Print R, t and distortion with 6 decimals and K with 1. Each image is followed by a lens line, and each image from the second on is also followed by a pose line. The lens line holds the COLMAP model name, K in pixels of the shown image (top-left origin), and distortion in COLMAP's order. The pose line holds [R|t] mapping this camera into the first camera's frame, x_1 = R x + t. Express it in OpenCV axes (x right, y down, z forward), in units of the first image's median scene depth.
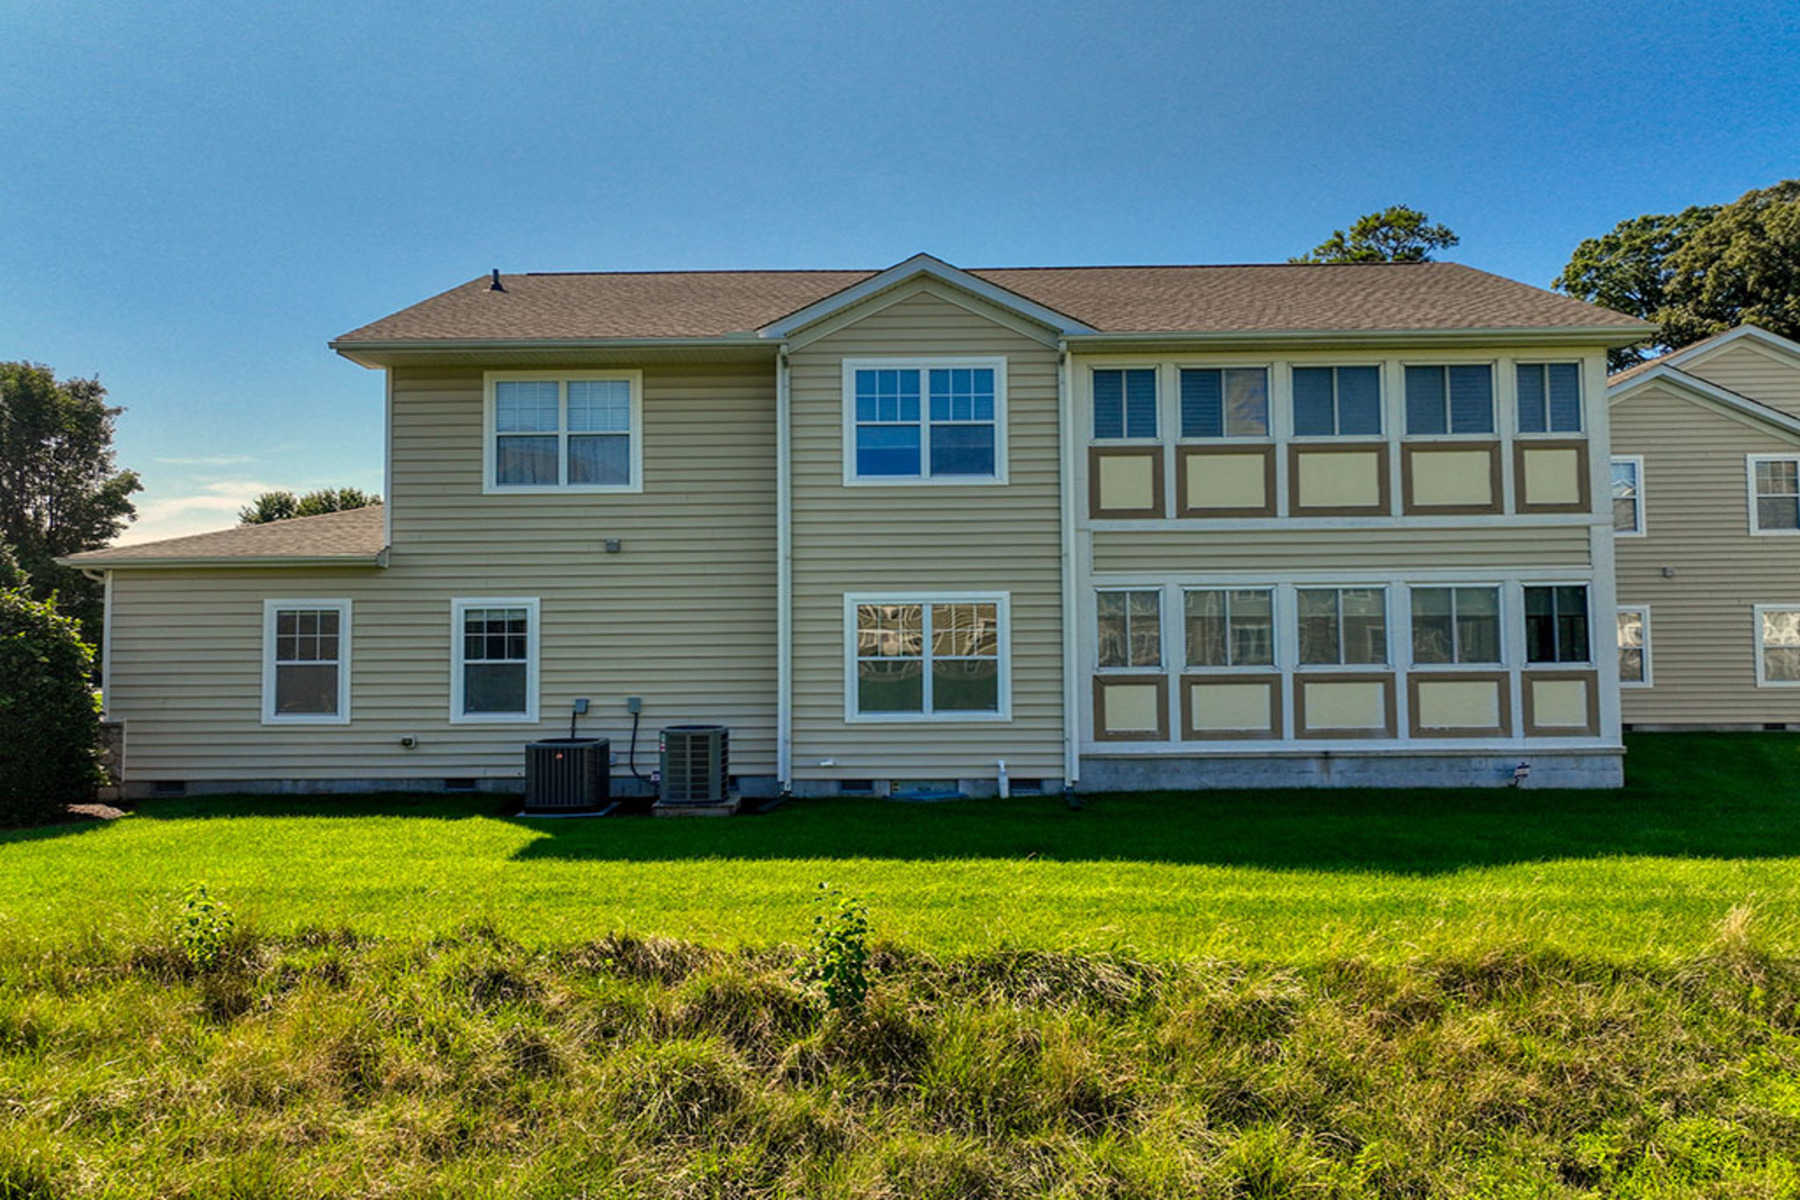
lens RADIAL K [[1262.8, 0, 900.7], [0, 1262.8, 583.9], [0, 0, 1]] dist [-0.000111, 0.009923]
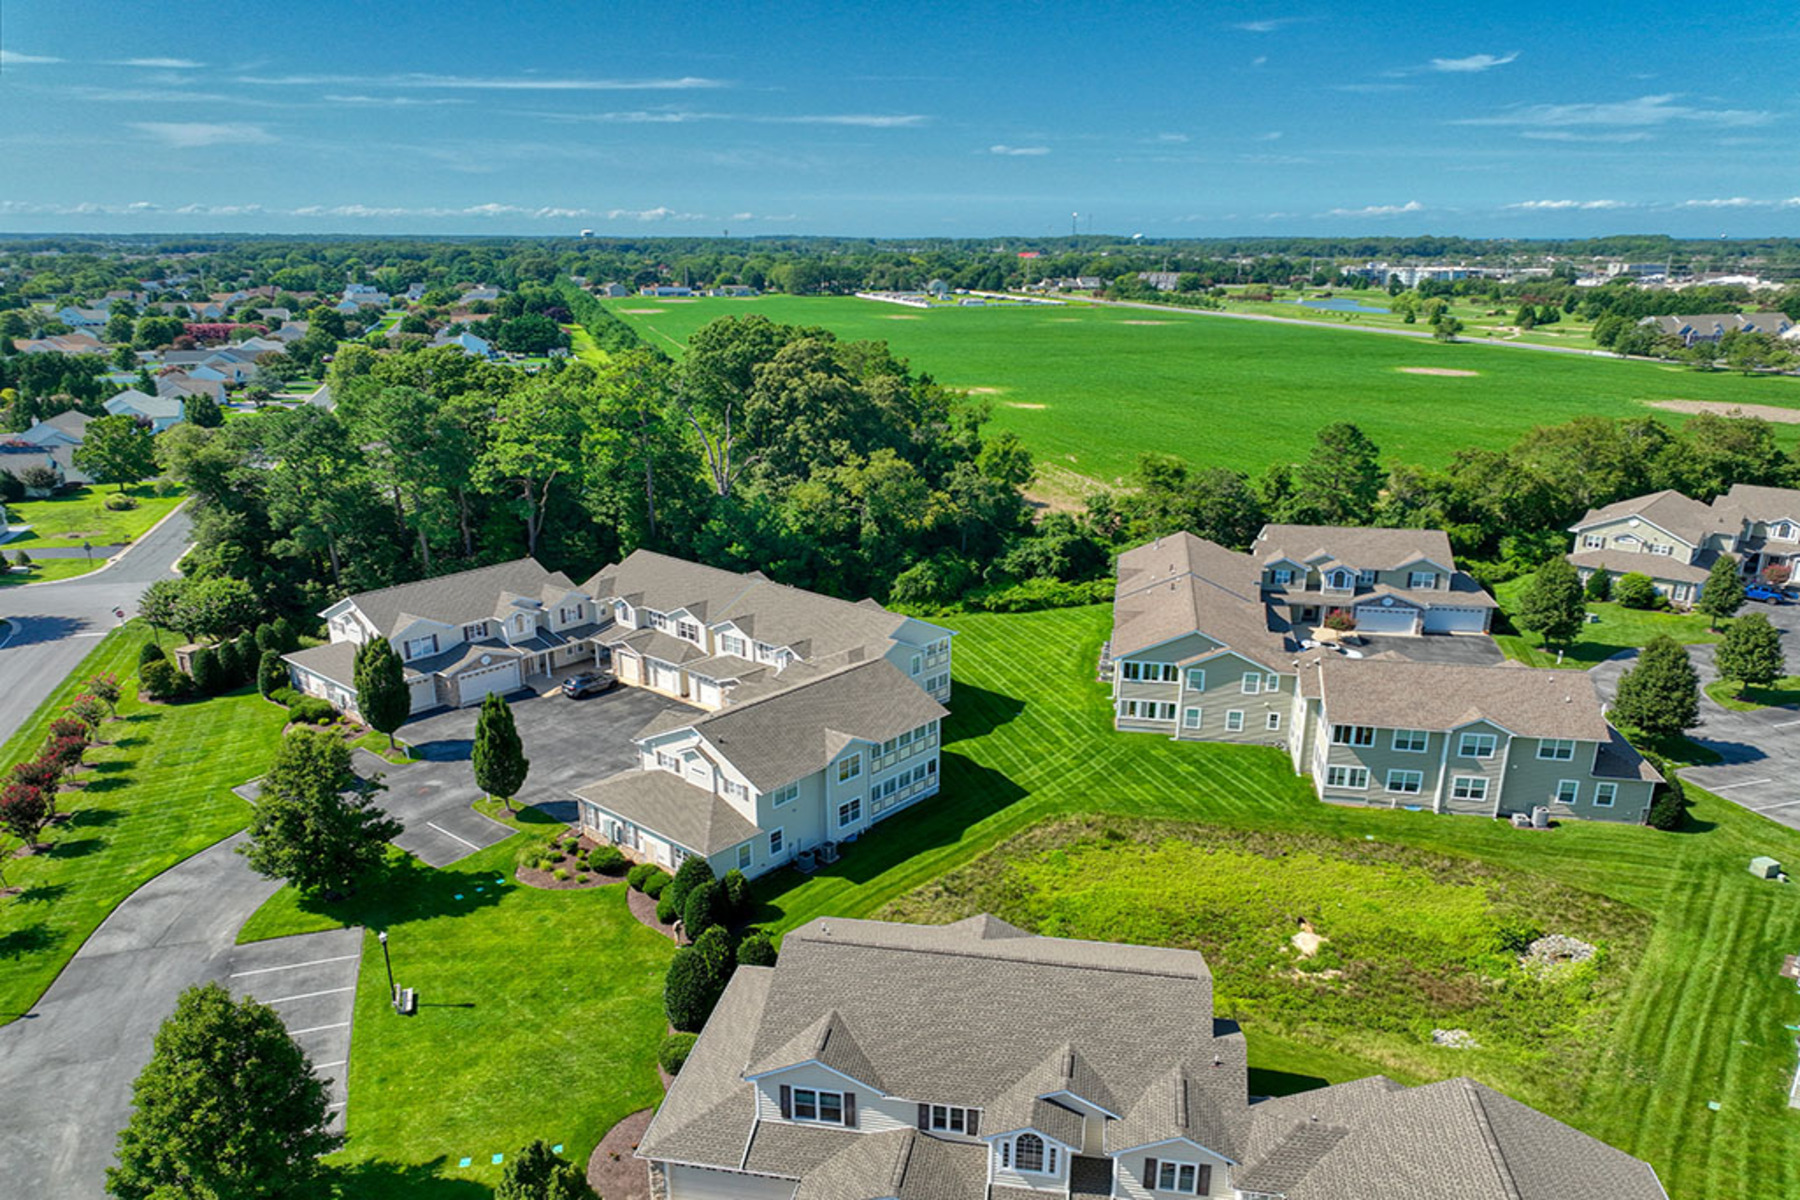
lens RADIAL K [[1249.8, 0, 902.5], [0, 1249.8, 675.7], [0, 0, 1]] dist [0.002181, 0.009861]
pose [[0.648503, -0.244280, 0.720951, -3.141233], [-0.042118, 0.934144, 0.354402, -2.114973], [-0.760046, -0.260196, 0.595507, -1.849198]]
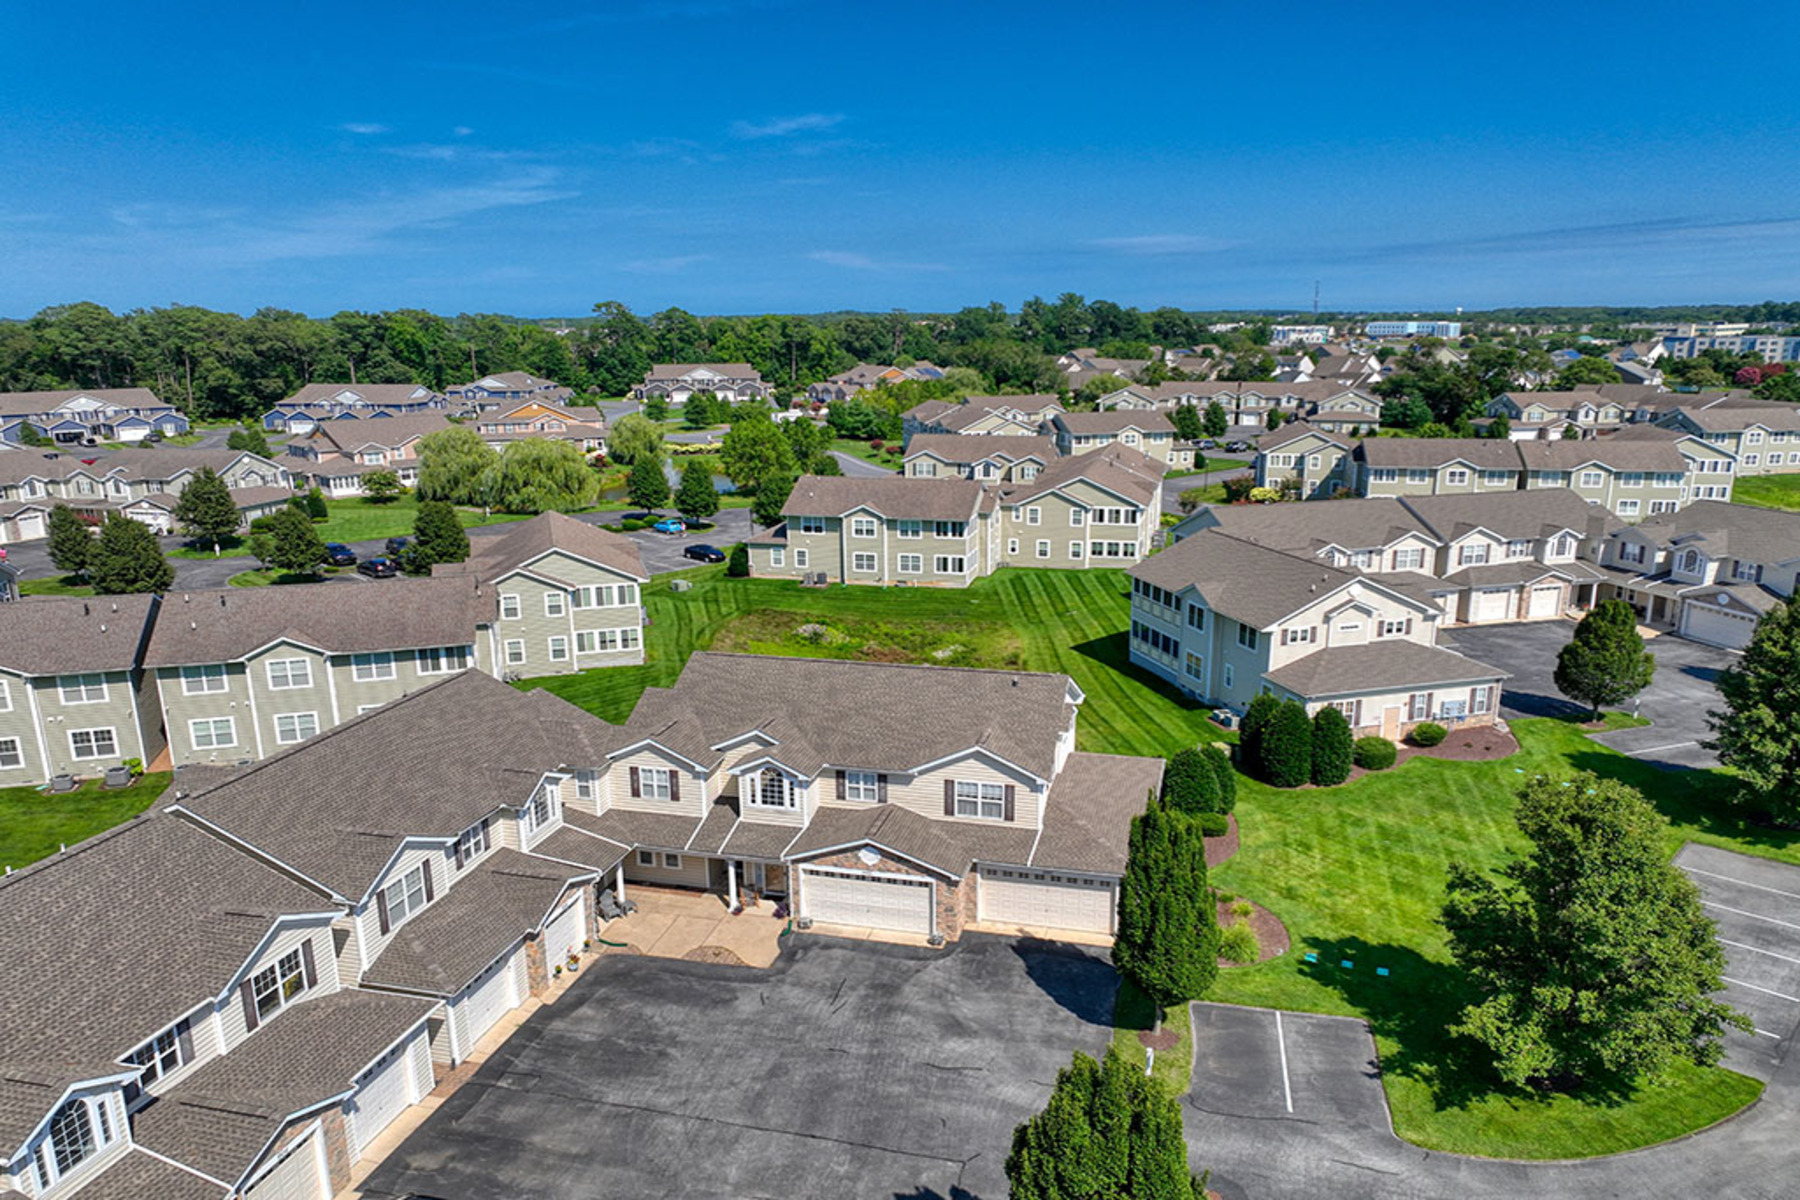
lens RADIAL K [[1259.8, 0, 908.0], [0, 1259.8, 672.5], [0, 0, 1]] dist [0.002535, 0.005234]
pose [[-0.971836, -0.049267, 0.230452, -0.780702], [0.005002, 0.973370, 0.229187, -1.063991], [-0.235606, 0.223885, -0.945709, 4.440462]]
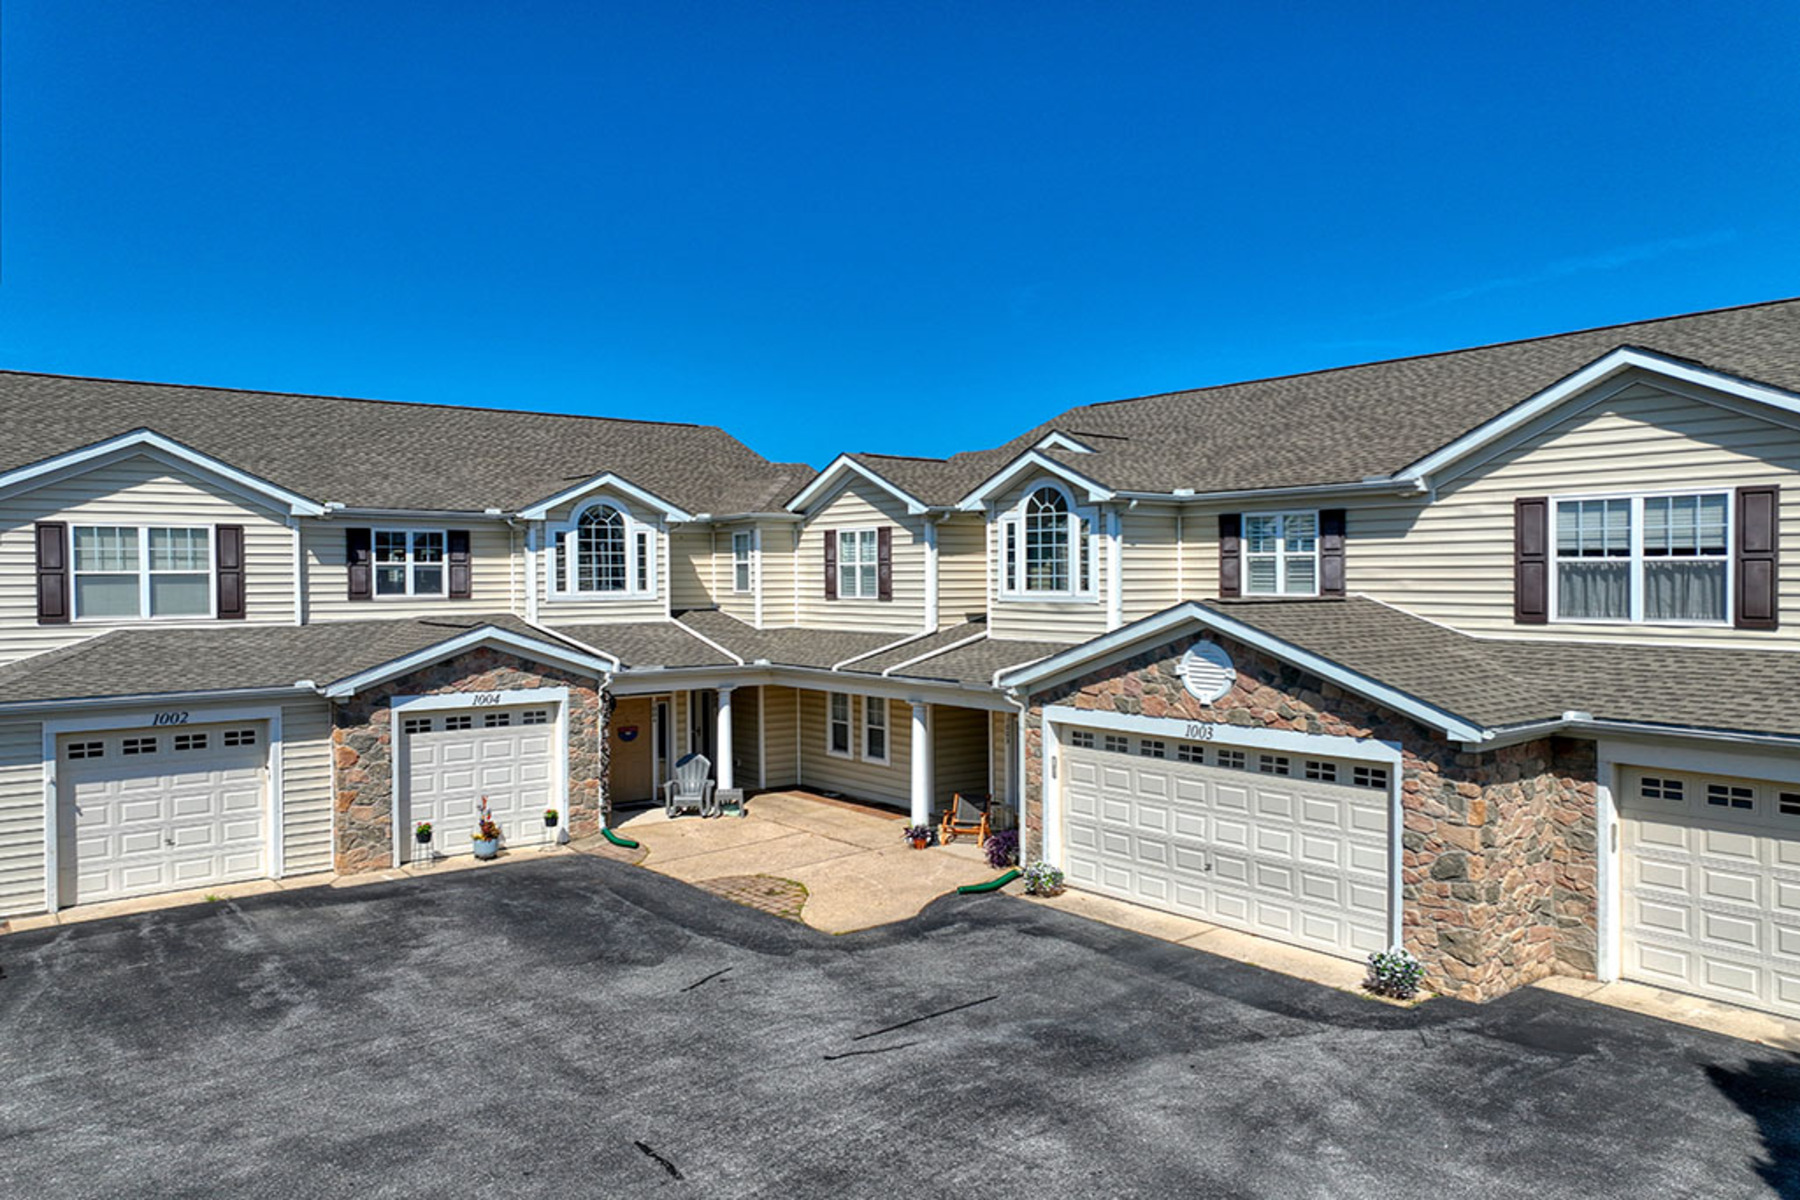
lens RADIAL K [[1265.8, 0, 899.8], [0, 1265.8, 595.3], [0, 0, 1]] dist [0.006489, 0.004158]
pose [[-0.628065, 0.001700, 0.778159, -0.638195], [-0.022739, 0.999530, -0.020536, -0.040776], [-0.777829, -0.030593, -0.627731, 2.616321]]
